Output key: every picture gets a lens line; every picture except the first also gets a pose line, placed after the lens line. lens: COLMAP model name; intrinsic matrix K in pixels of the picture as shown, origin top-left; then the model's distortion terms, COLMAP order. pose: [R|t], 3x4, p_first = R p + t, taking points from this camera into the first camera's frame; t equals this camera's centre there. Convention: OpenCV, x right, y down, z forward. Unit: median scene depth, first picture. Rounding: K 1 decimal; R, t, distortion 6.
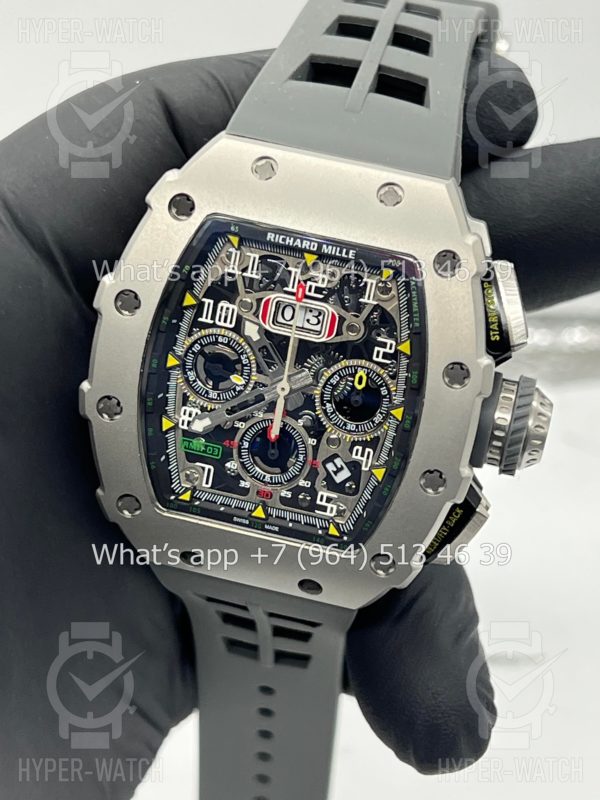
lens RADIAL K [[1817.5, 0, 300.0], [0, 1817.5, 400.0], [0, 0, 1]] dist [0.269514, -0.856360]
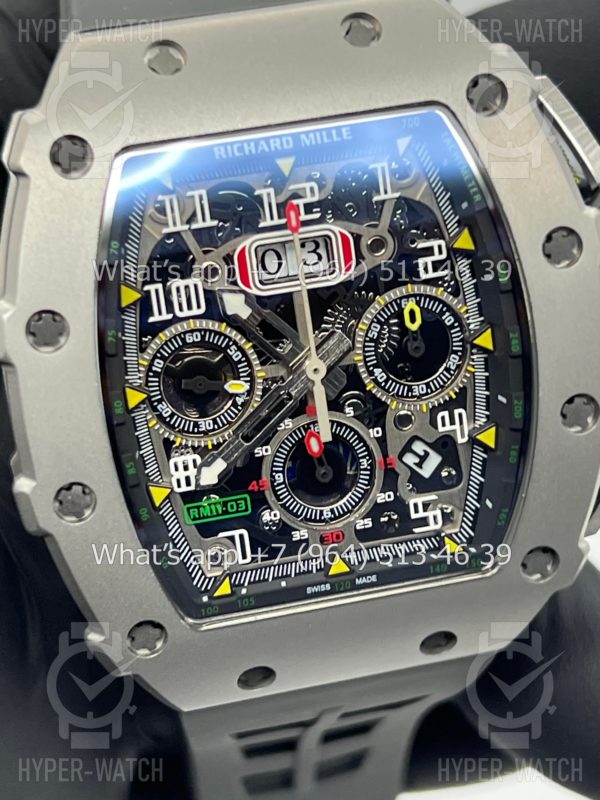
lens RADIAL K [[1817.5, 0, 300.0], [0, 1817.5, 400.0], [0, 0, 1]] dist [0.269514, -0.856360]
pose [[0.890317, -0.369470, 0.266135, -0.188137], [0.380159, 0.924841, 0.012171, -0.006245], [-0.250630, 0.090338, 0.963859, 0.375155]]
